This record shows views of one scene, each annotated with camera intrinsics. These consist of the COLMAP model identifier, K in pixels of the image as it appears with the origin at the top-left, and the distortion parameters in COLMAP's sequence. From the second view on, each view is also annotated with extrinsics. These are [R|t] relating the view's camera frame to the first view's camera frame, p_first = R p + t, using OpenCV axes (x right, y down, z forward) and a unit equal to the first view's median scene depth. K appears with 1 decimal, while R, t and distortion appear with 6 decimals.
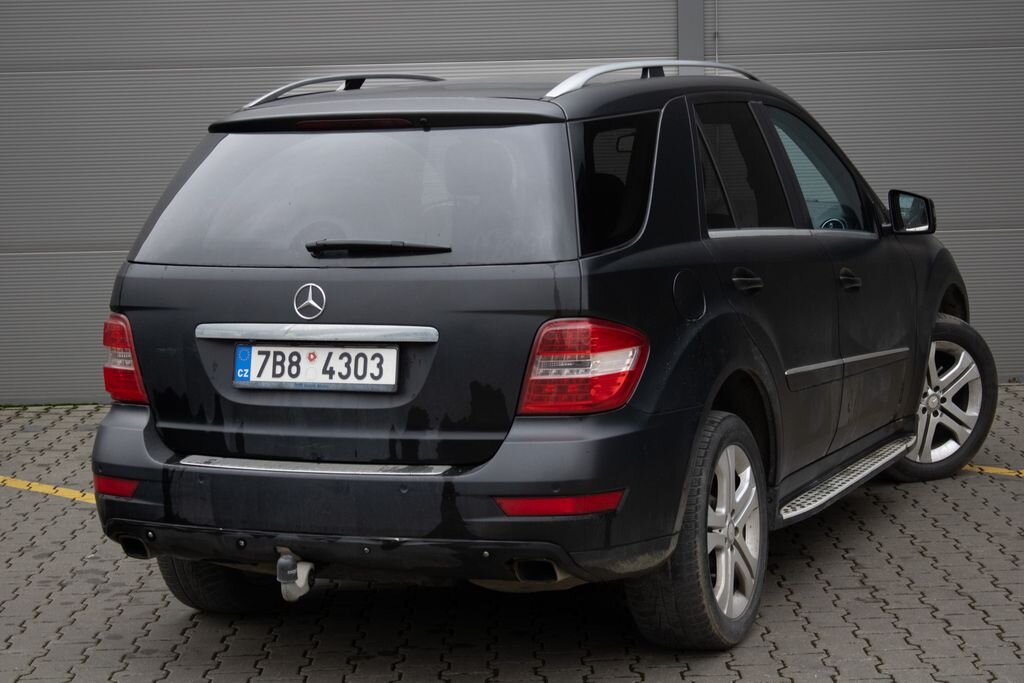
lens RADIAL K [[2182.0, 0, 515.1], [0, 2182.0, 341.9], [0, 0, 1]] dist [-0.147435, 0.000000]
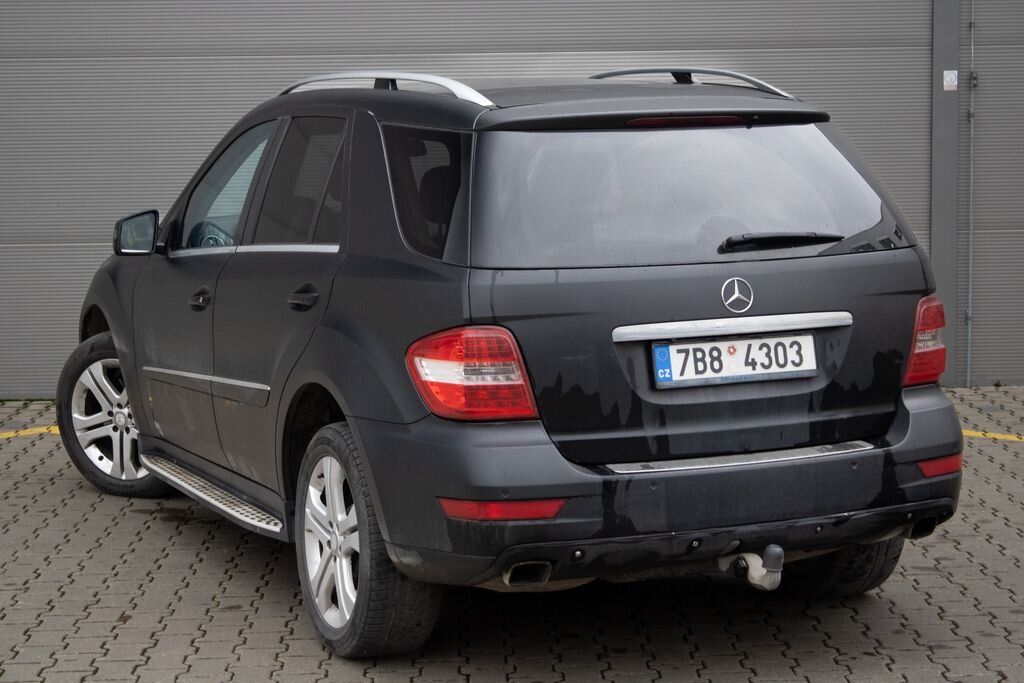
lens RADIAL K [[2362.3, 0, 511.0], [0, 2362.3, 339.1], [0, 0, 1]] dist [0.013302, 0.000000]
pose [[0.672515, -0.064599, 0.737259, -0.975929], [0.077898, 0.996828, 0.016286, -0.024320], [-0.735973, 0.046478, 0.675414, 0.335429]]
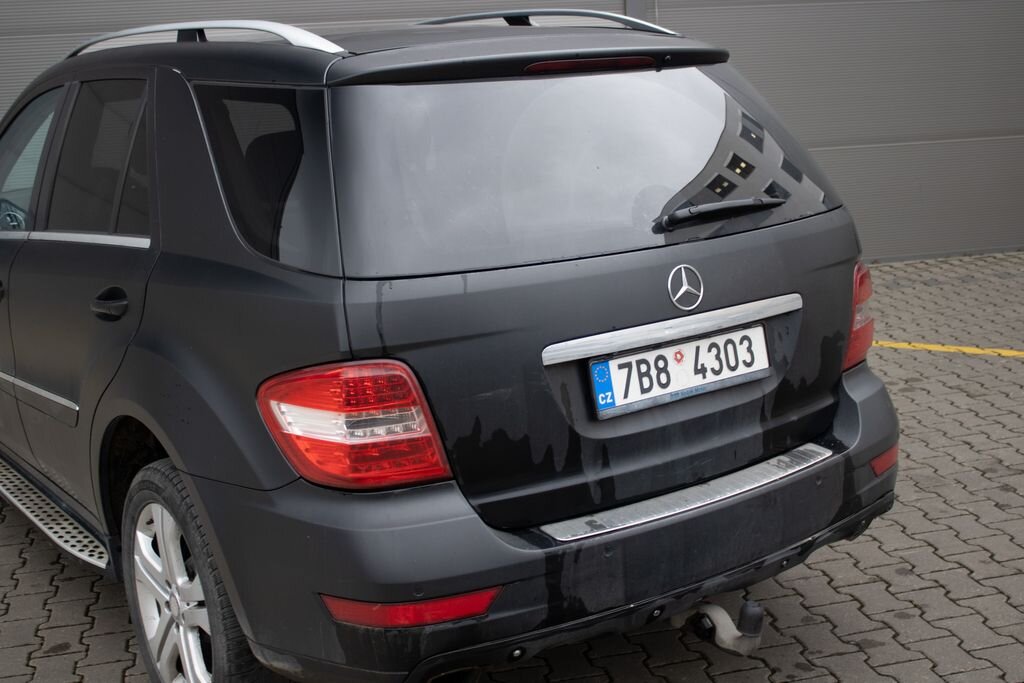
lens RADIAL K [[1333.2, 0, 520.4], [0, 1333.2, 335.7], [0, 0, 1]] dist [-0.082401, 0.000000]
pose [[0.502719, -0.178667, 0.845785, -0.533749], [0.125828, 0.983112, 0.132886, -0.072782], [-0.855243, 0.039619, 0.516710, 0.802229]]
